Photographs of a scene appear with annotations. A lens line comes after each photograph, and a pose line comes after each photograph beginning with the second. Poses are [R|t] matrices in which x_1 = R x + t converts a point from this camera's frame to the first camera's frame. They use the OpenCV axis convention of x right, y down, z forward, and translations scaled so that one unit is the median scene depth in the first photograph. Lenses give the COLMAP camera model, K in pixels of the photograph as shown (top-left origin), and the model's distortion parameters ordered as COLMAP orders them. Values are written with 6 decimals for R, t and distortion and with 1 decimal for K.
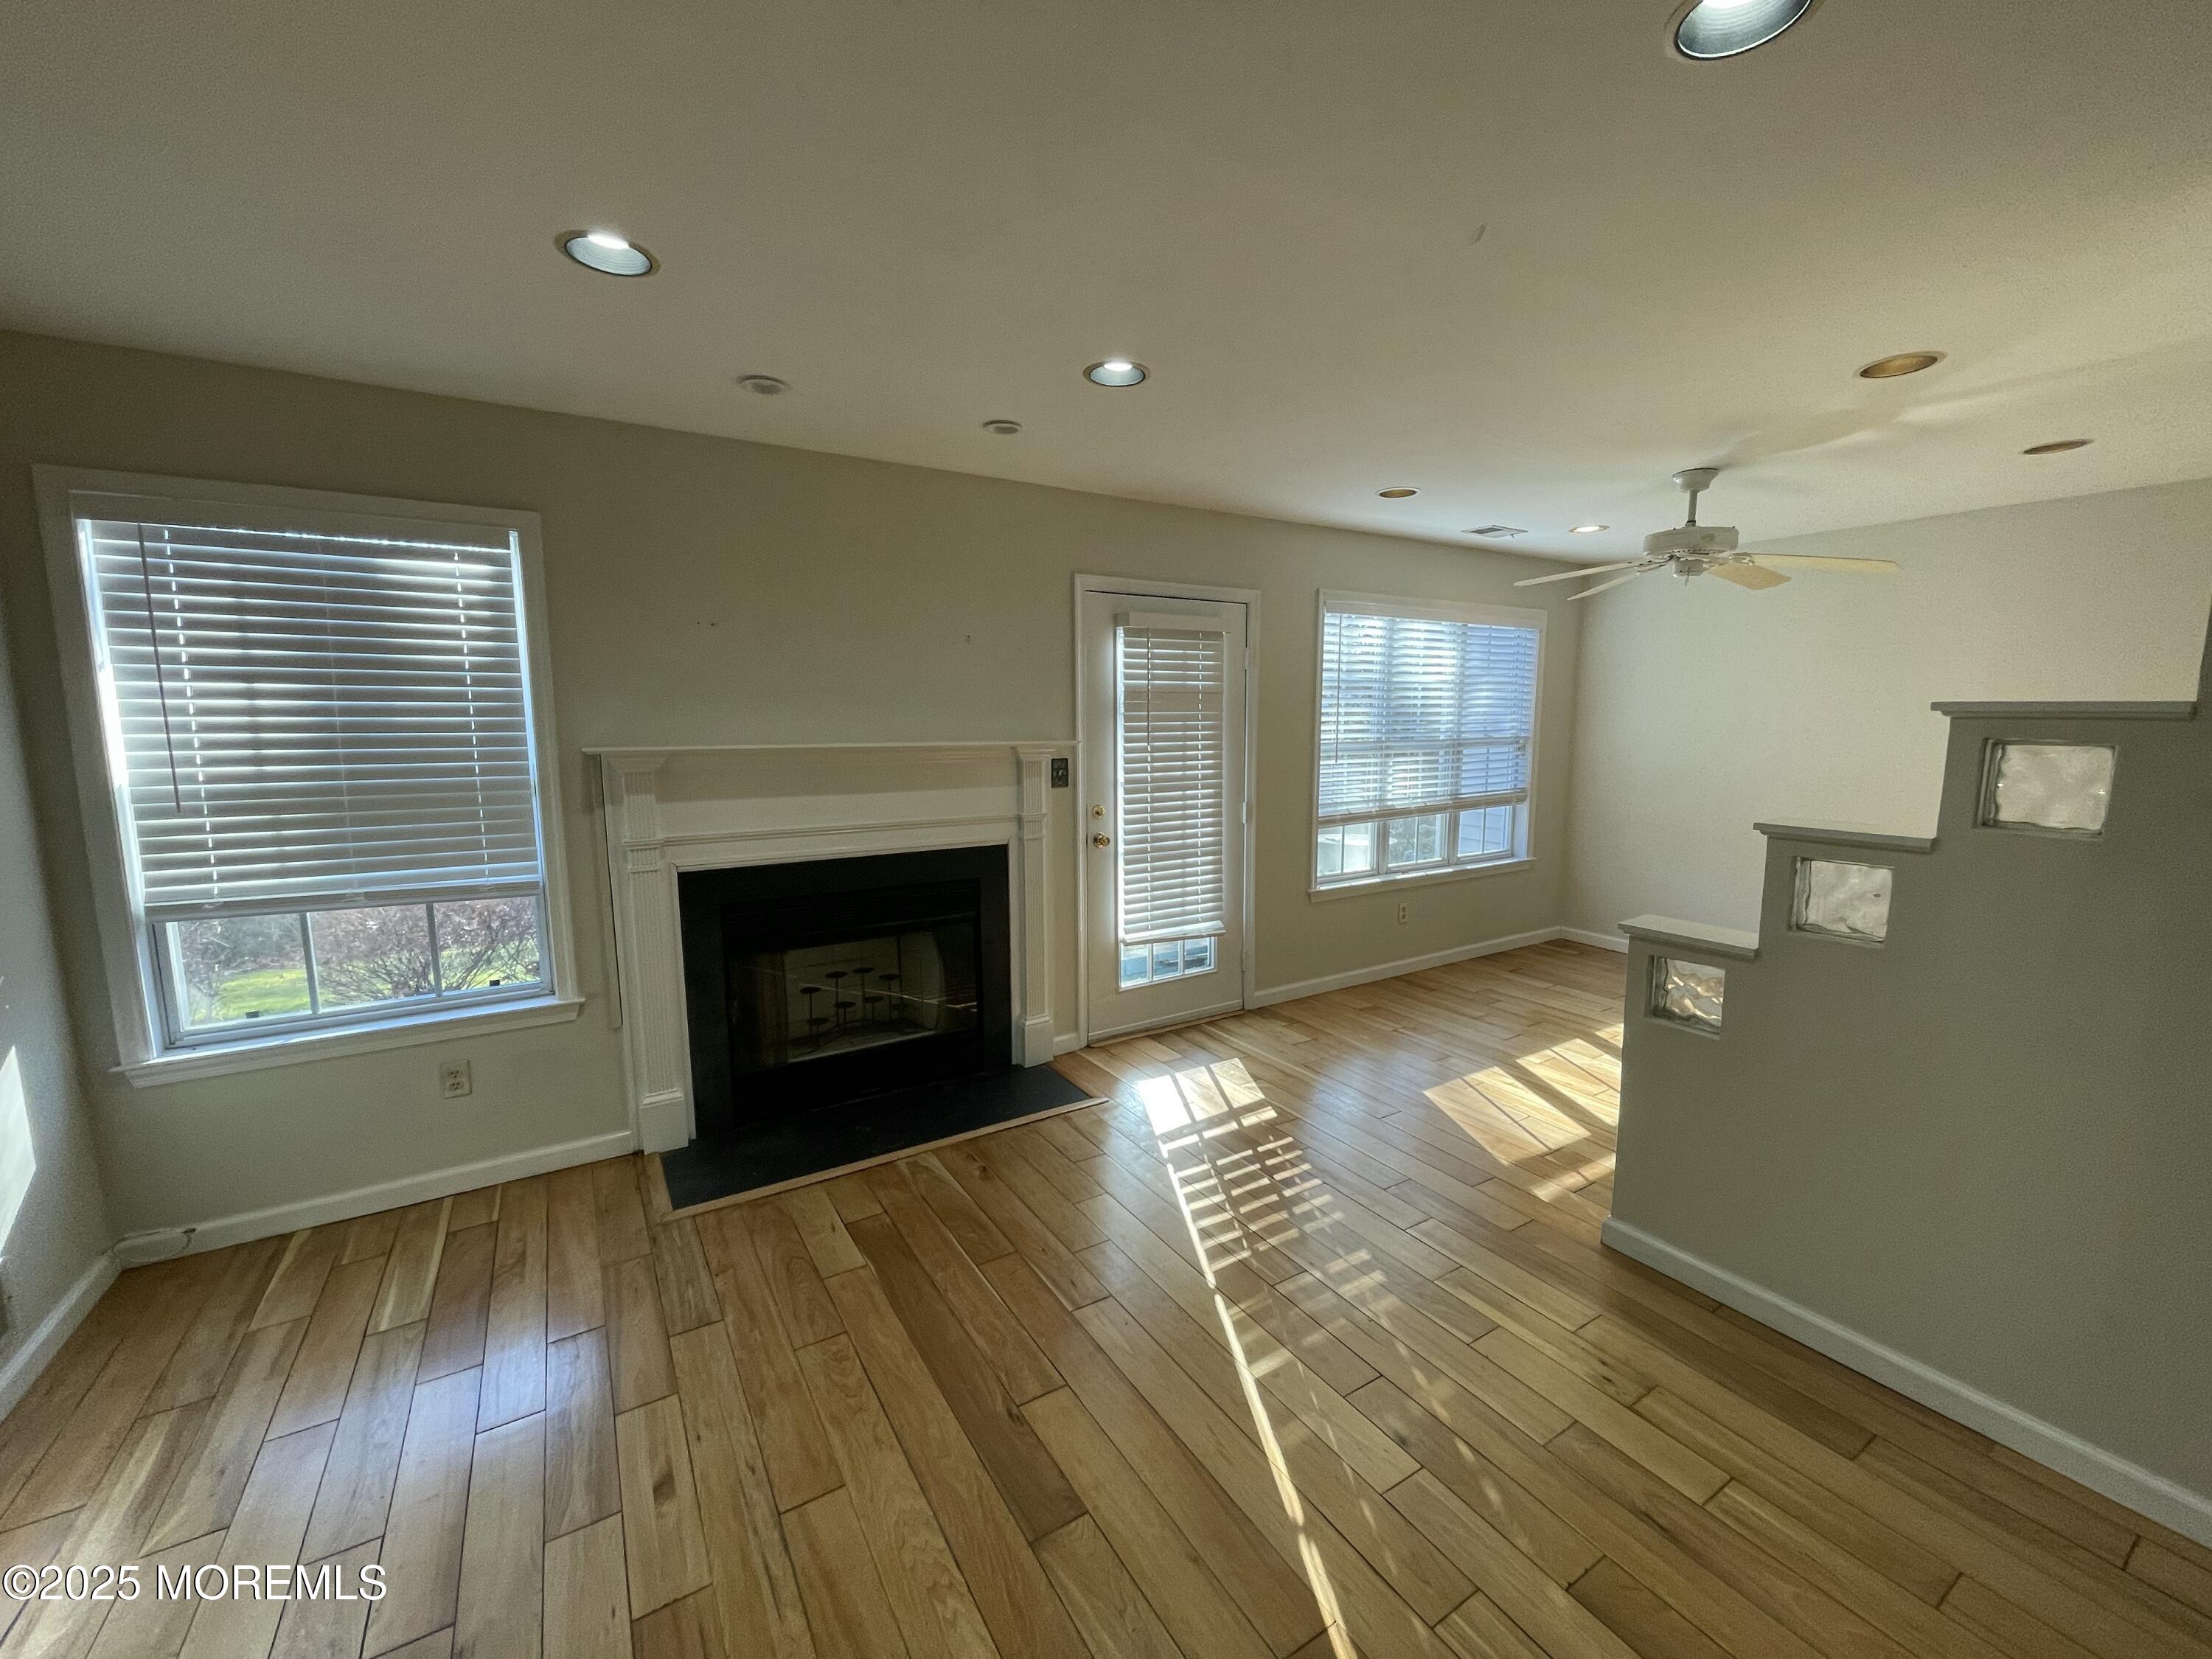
lens RADIAL K [[888.0, 0, 1108.0], [0, 888.0, 821.0], [0, 0, 1]] dist [-0.002409, 0.000095]
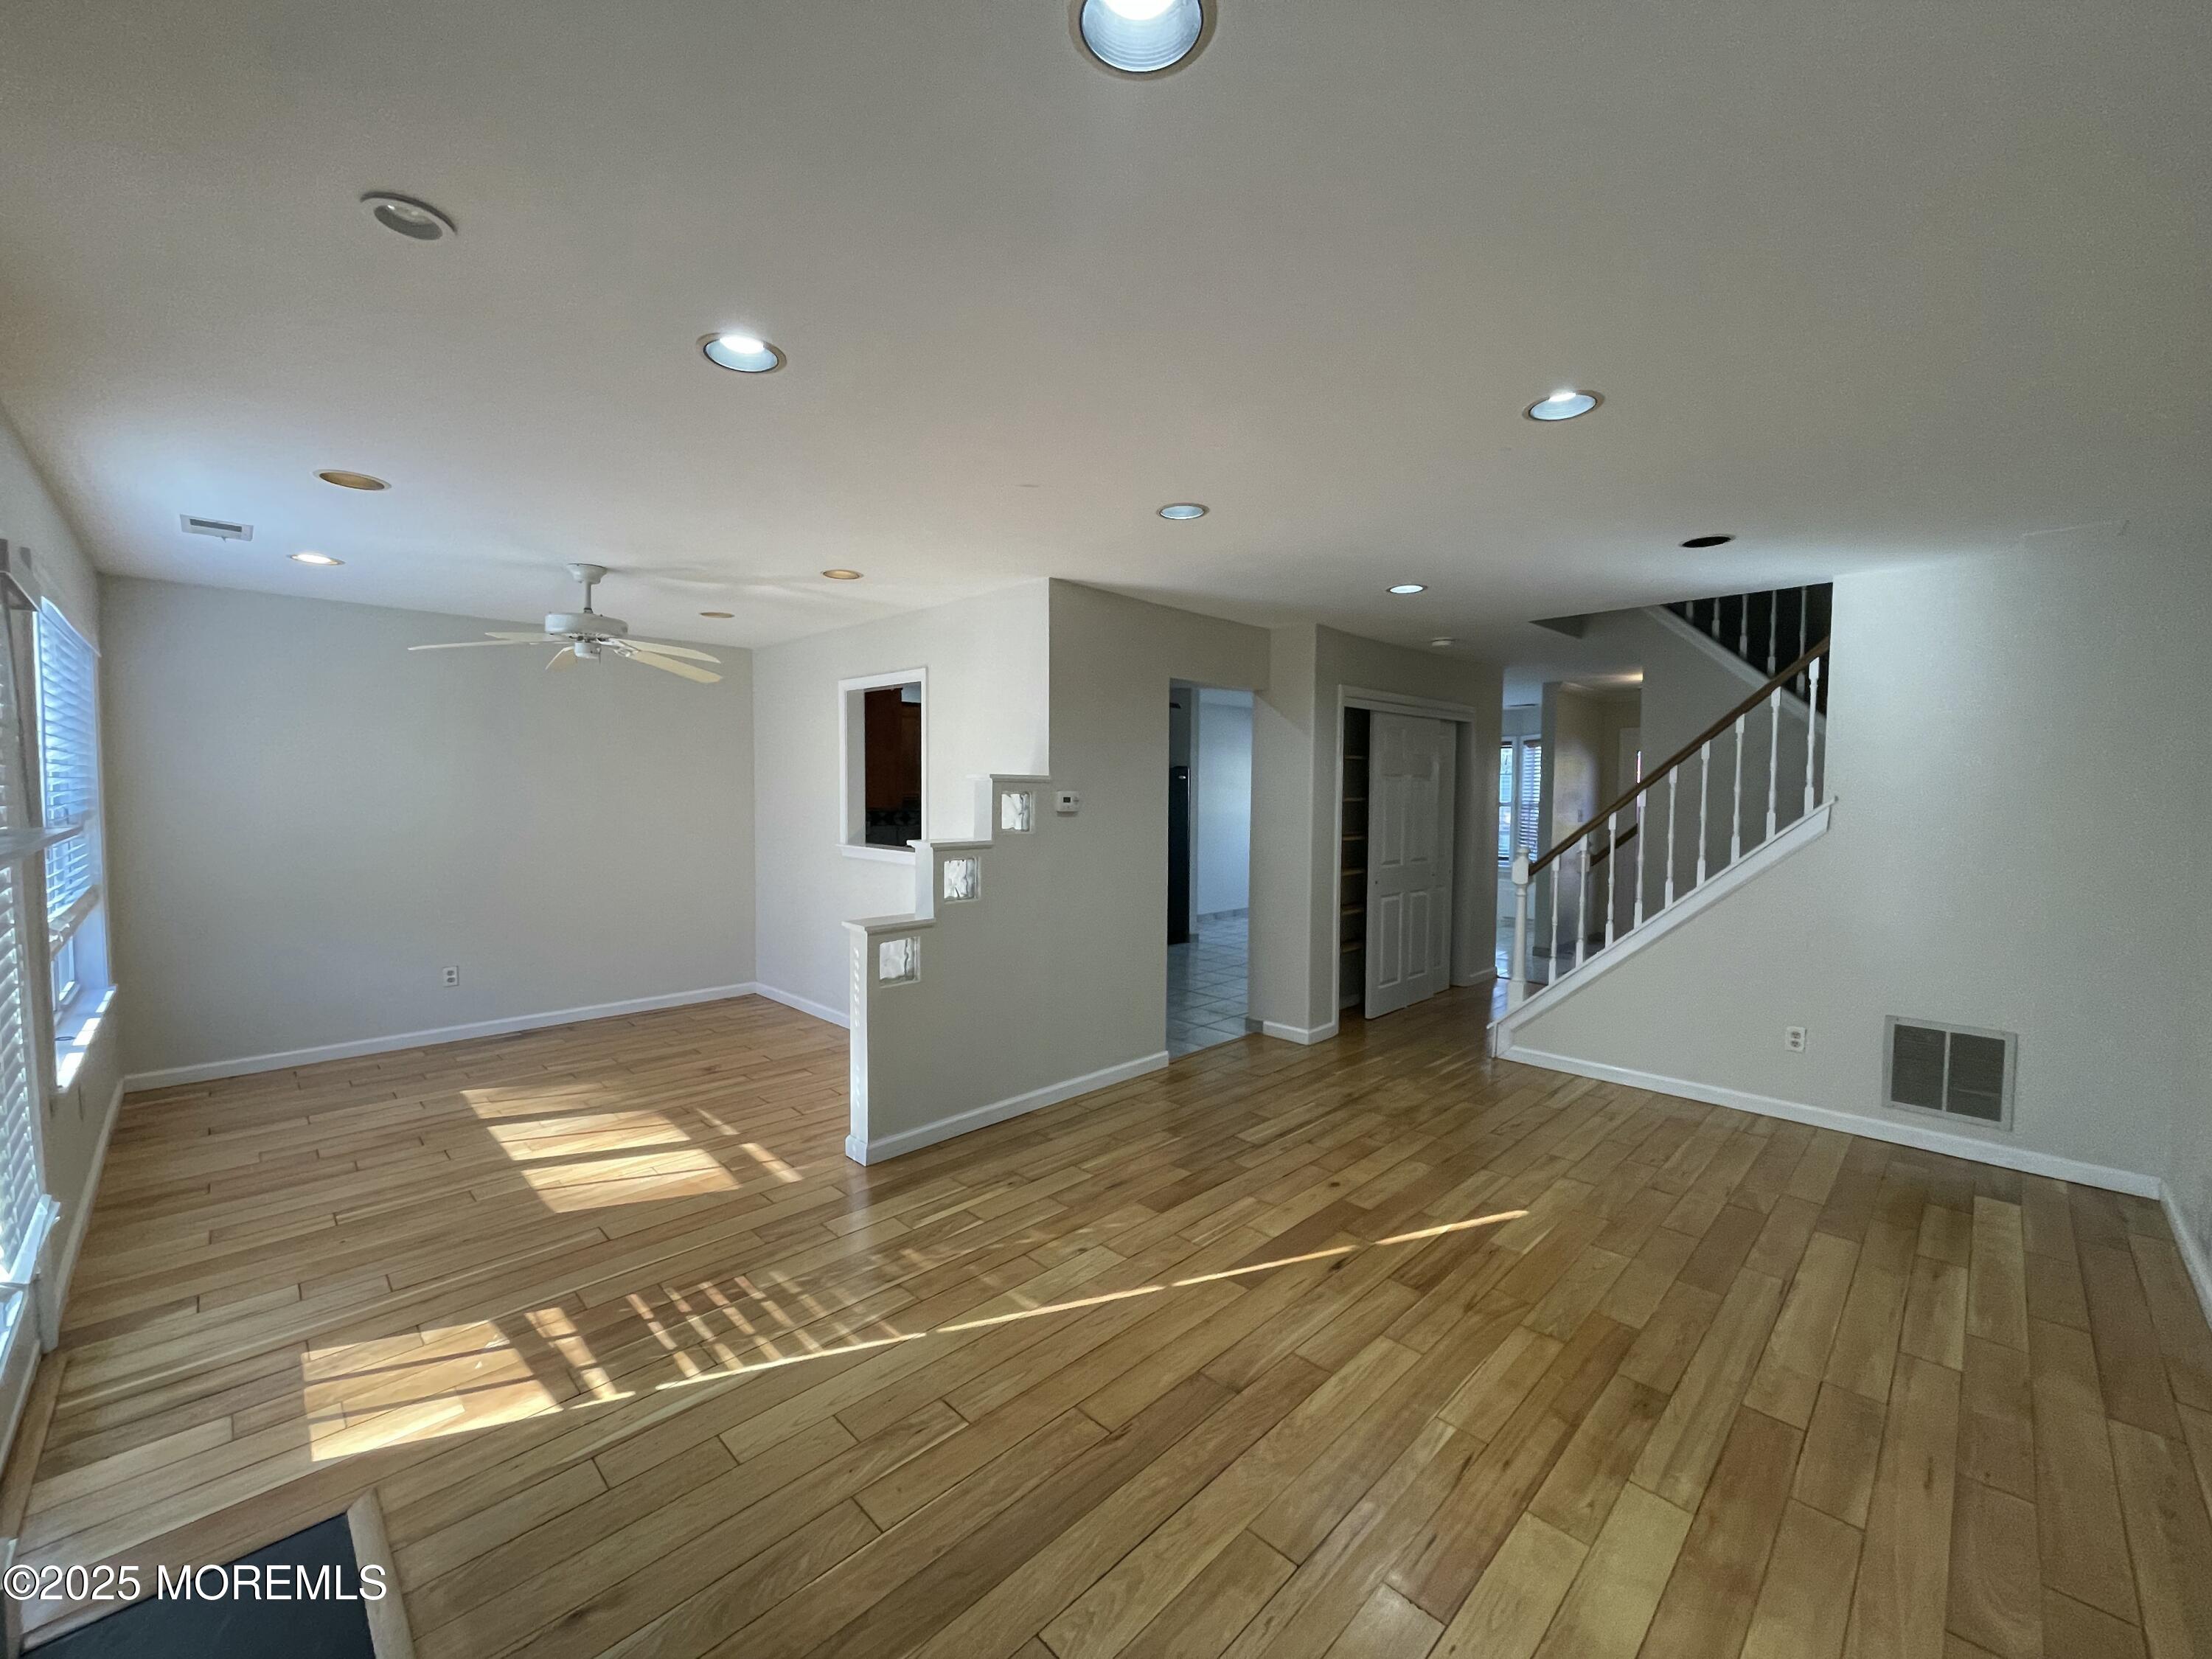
lens RADIAL K [[888.0, 0, 1119.9], [0, 888.0, 831.2], [0, 0, 1]] dist [-0.002409, 0.000095]
pose [[-0.226418, -0.053615, 0.972553, -0.698752], [0.115487, 0.989963, 0.081461, -0.082661], [-0.967160, 0.130761, -0.217954, 0.725449]]
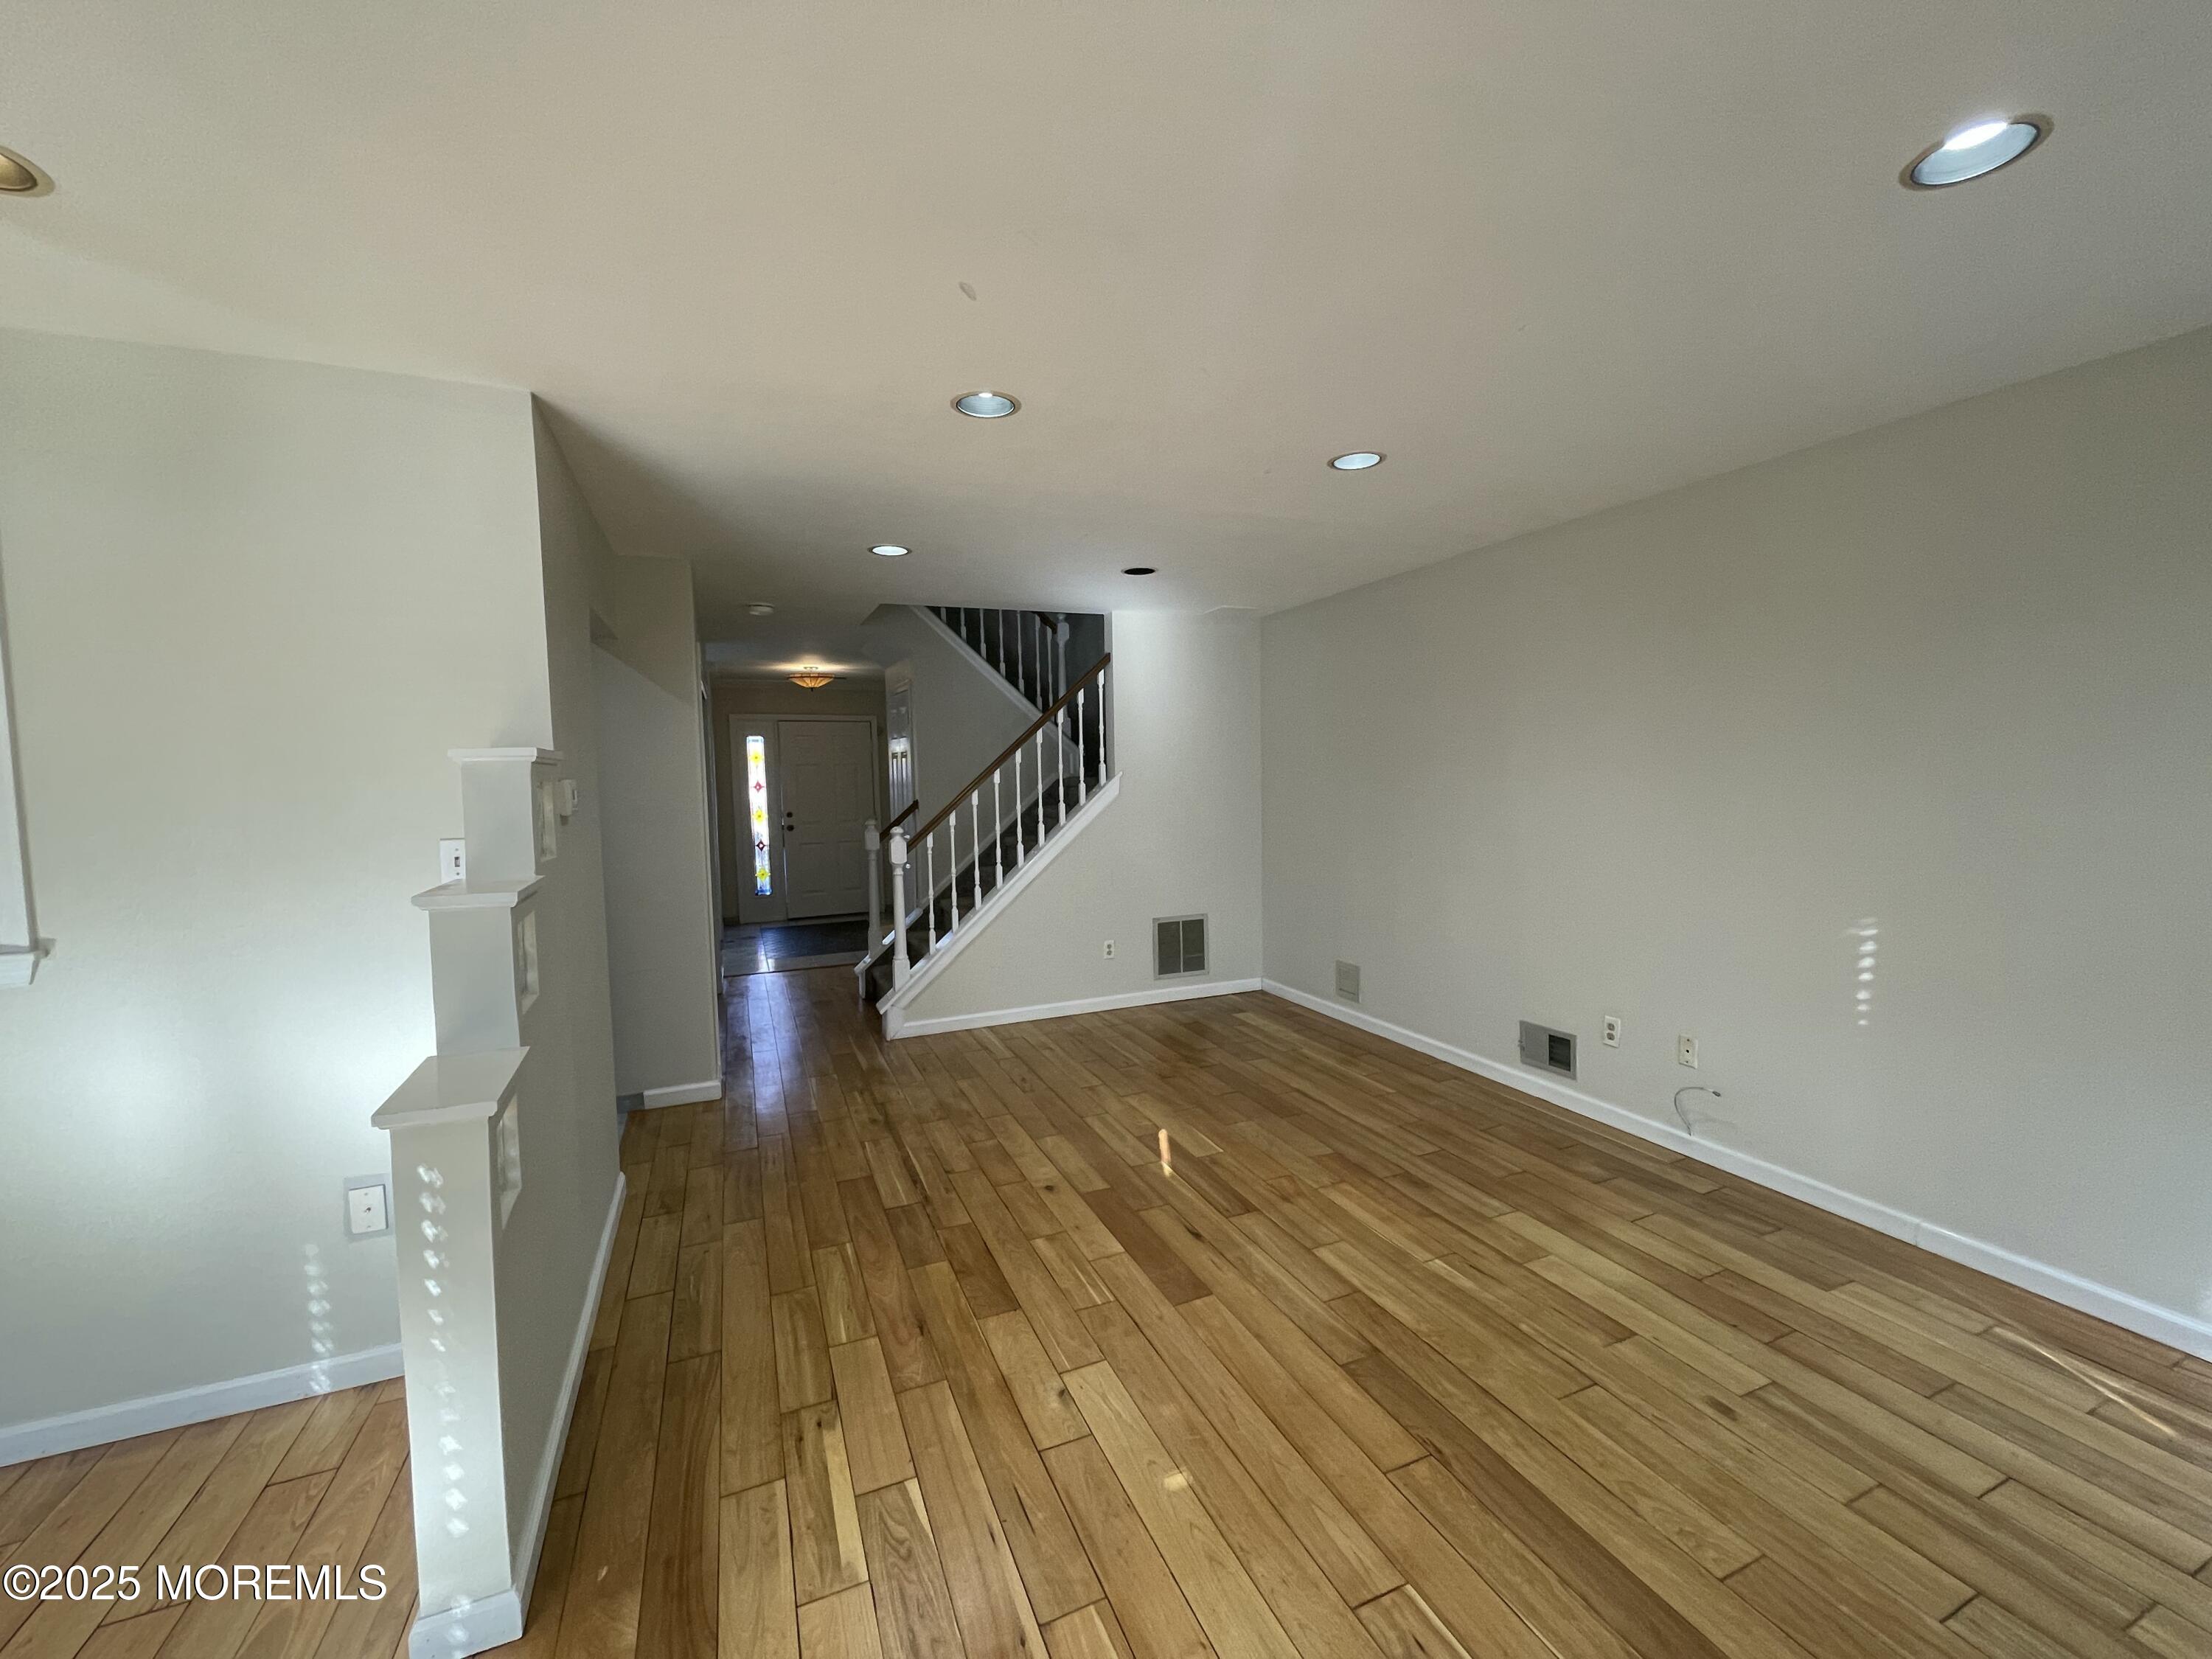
lens RADIAL K [[888.0, 0, 1113.6], [0, 888.0, 833.8], [0, 0, 1]] dist [-0.002409, 0.000095]
pose [[-0.987380, 0.004127, 0.158316, 0.053730], [0.035855, 0.979529, 0.198084, -0.135917], [-0.154258, 0.201261, -0.967315, 1.194647]]
